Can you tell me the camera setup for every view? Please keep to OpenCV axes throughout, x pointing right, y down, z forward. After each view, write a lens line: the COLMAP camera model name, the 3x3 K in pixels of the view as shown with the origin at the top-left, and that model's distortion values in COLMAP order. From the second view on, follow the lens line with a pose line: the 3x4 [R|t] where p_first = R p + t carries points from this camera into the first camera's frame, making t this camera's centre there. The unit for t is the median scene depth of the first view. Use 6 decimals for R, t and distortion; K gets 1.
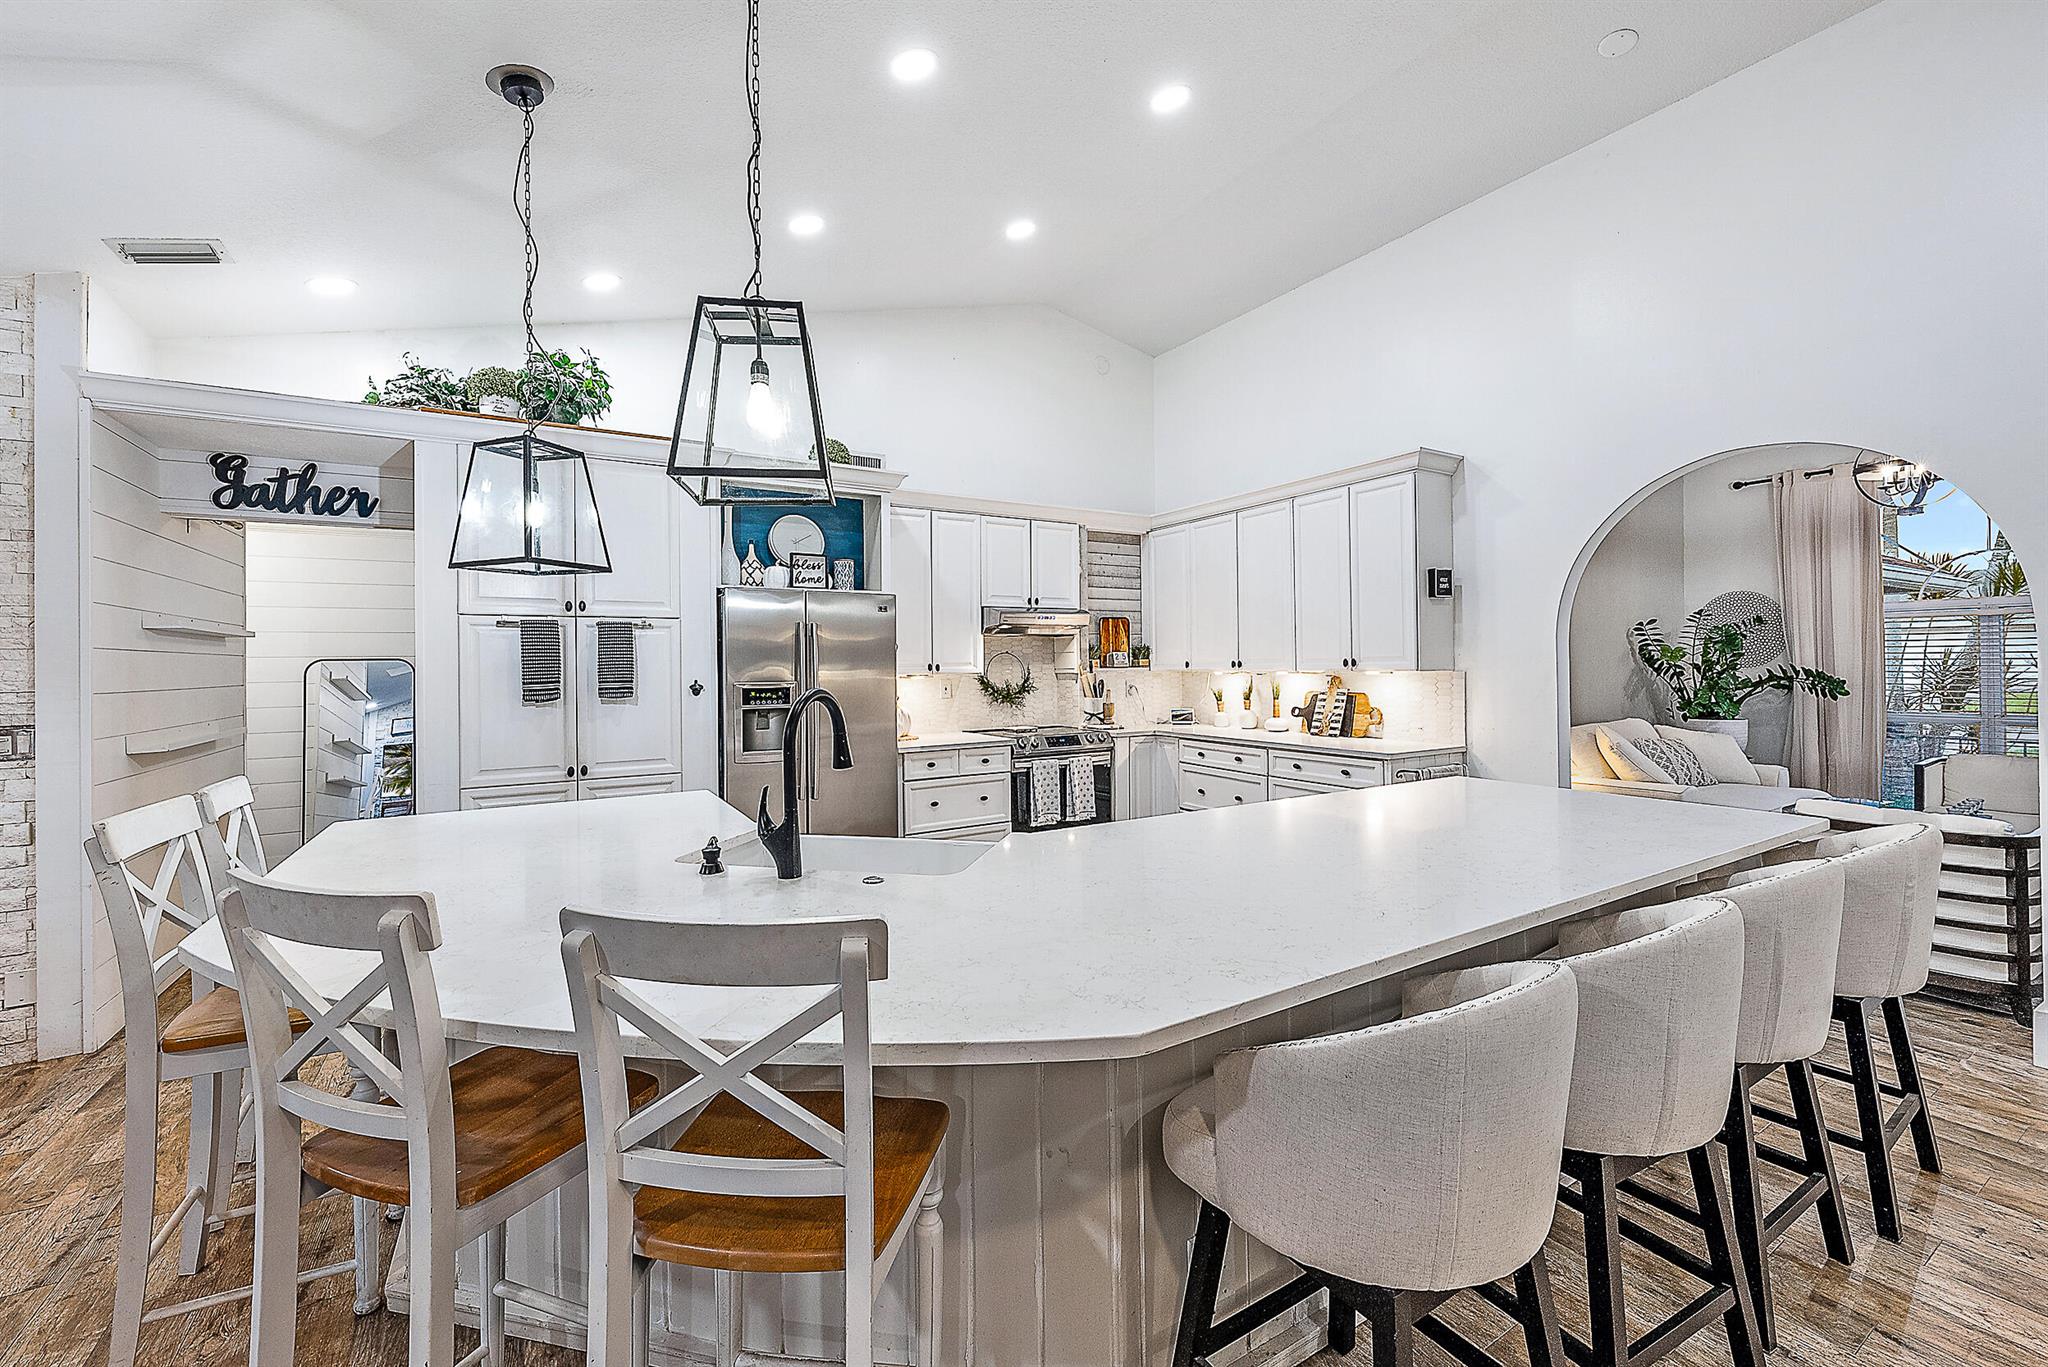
lens RADIAL K [[828.3, 0, 1030.8], [0, 828.3, 658.3], [0, 0, 1]] dist [0.001229, -0.000520]
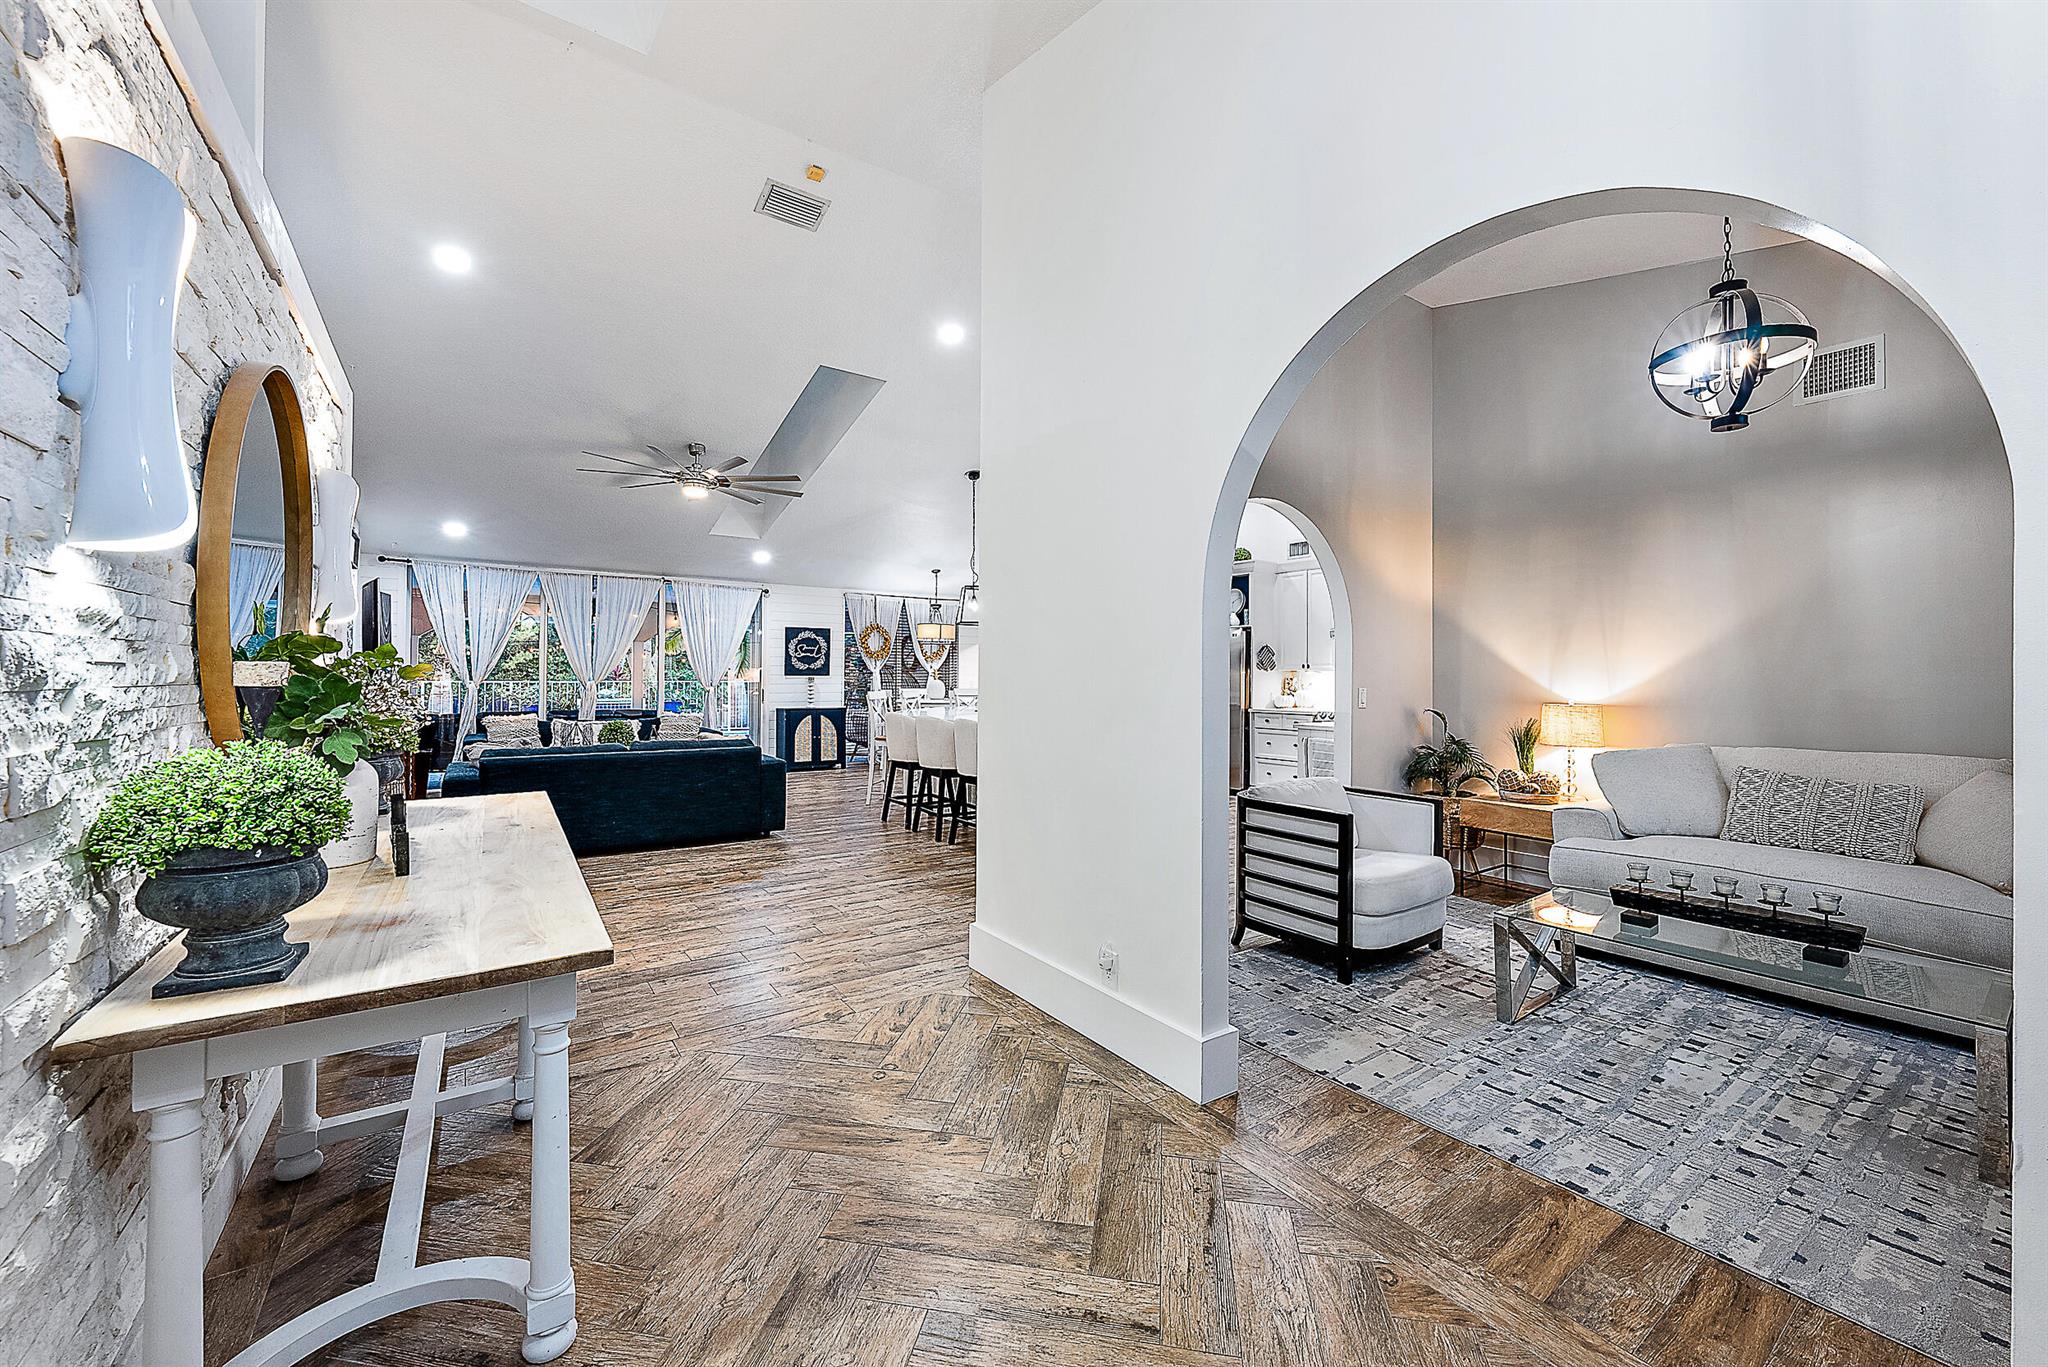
lens RADIAL K [[828.3, 0, 1042.0], [0, 828.3, 669.4], [0, 0, 1]] dist [0.001229, -0.000520]
pose [[0.064074, 0.002882, -0.997941, 1.842772], [-0.000889, 0.999996, 0.002831, 0.016642], [0.997945, 0.000706, 0.064076, 0.464682]]
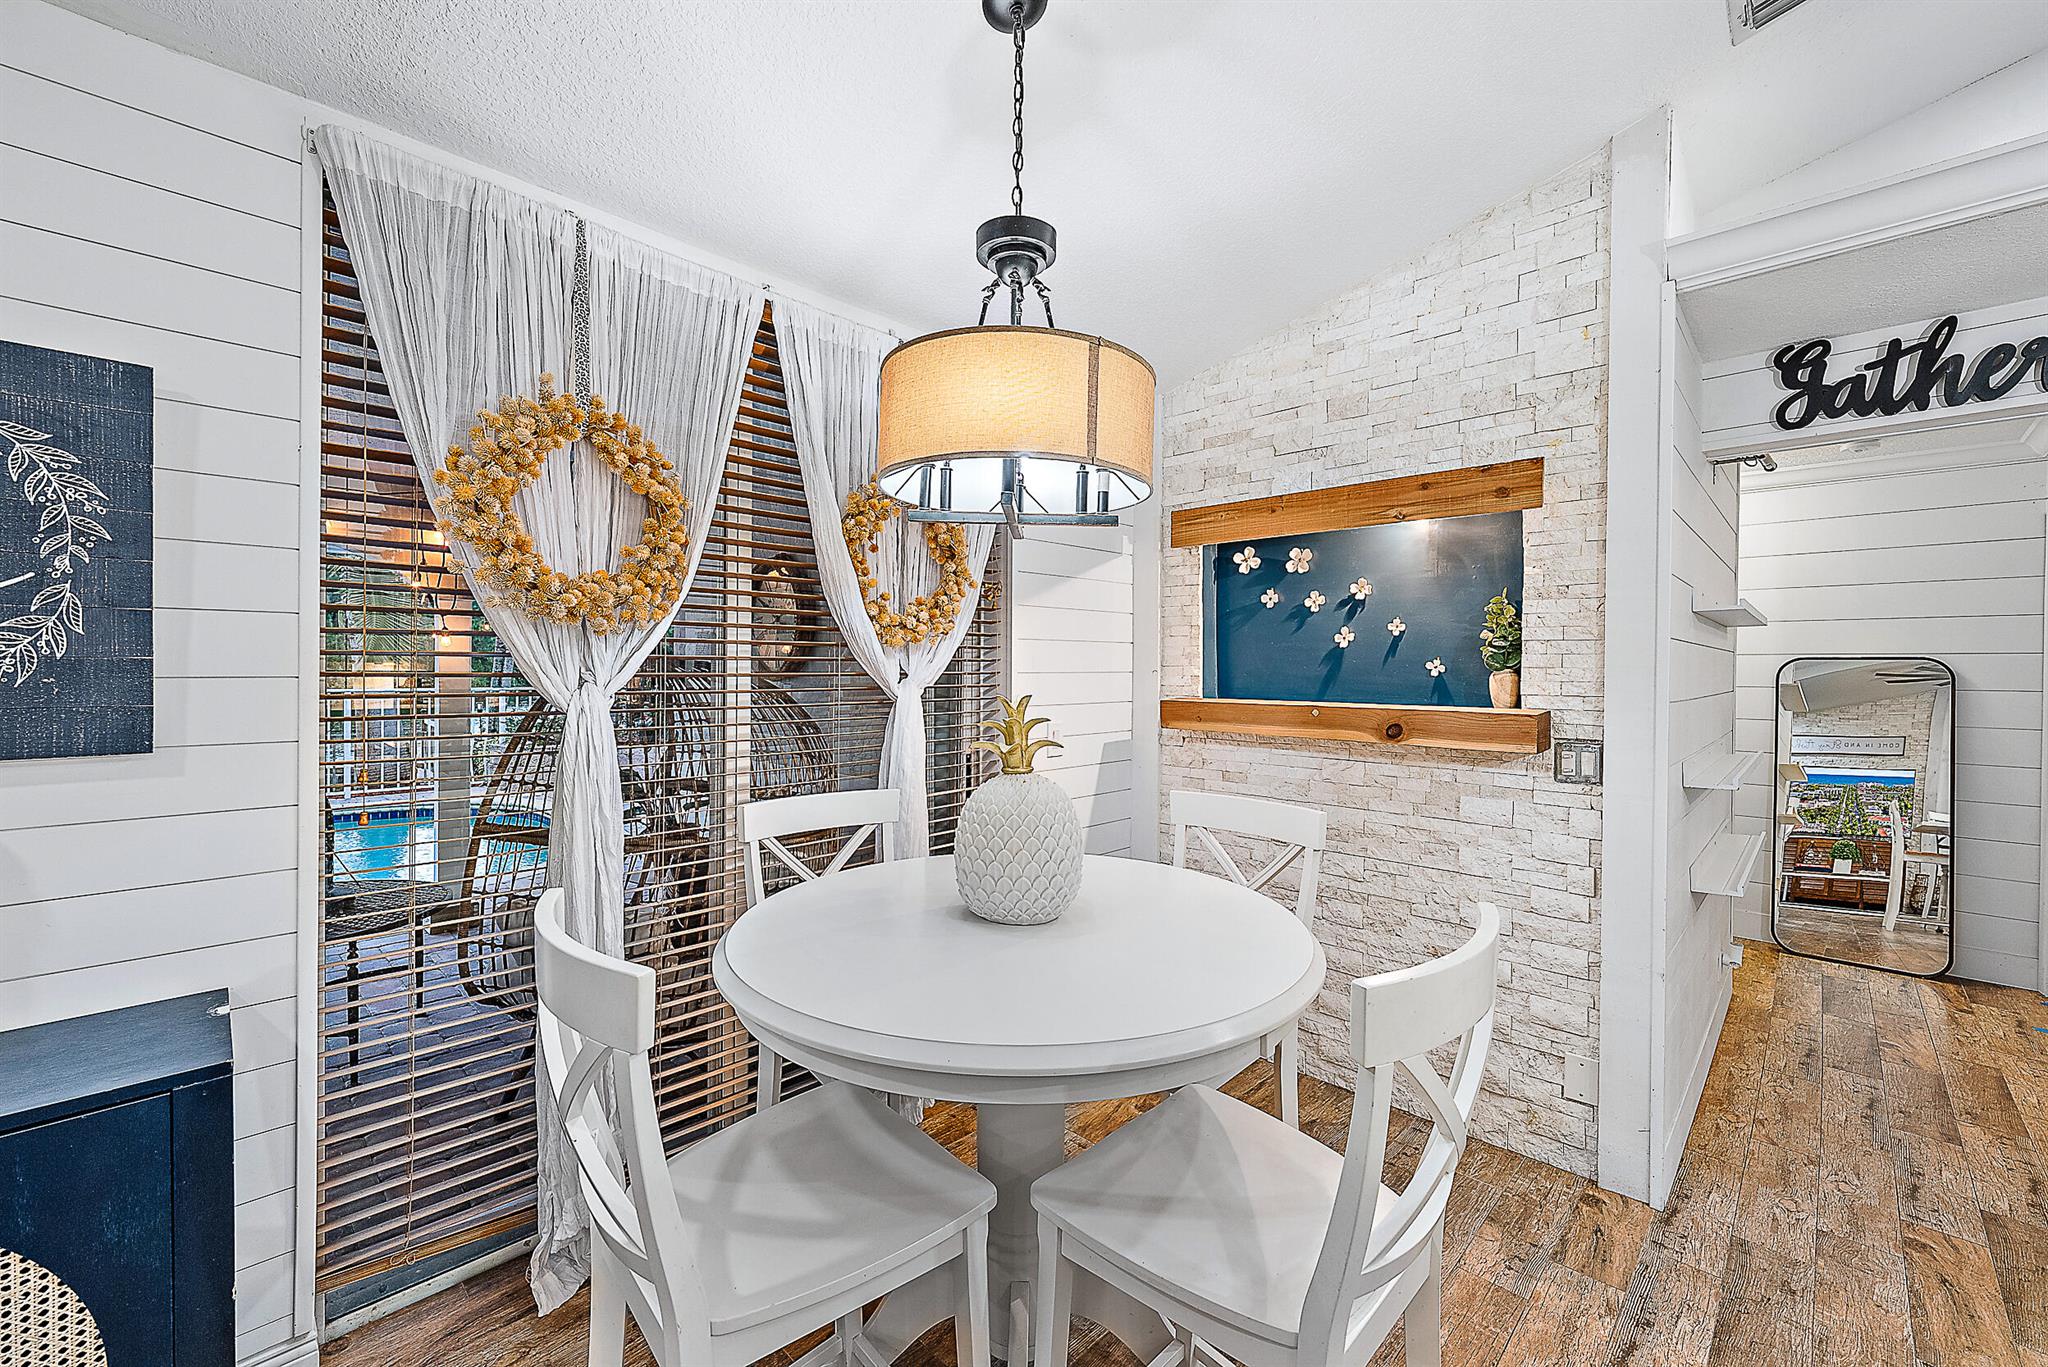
lens RADIAL K [[828.3, 0, 1032.0], [0, 828.3, 673.7], [0, 0, 1]] dist [0.001229, -0.000520]
pose [[0.246516, 0.021766, -0.968894, -0.415562], [-0.006922, 0.999762, 0.020698, 0.005340], [0.969114, 0.001604, 0.246608, 0.215252]]
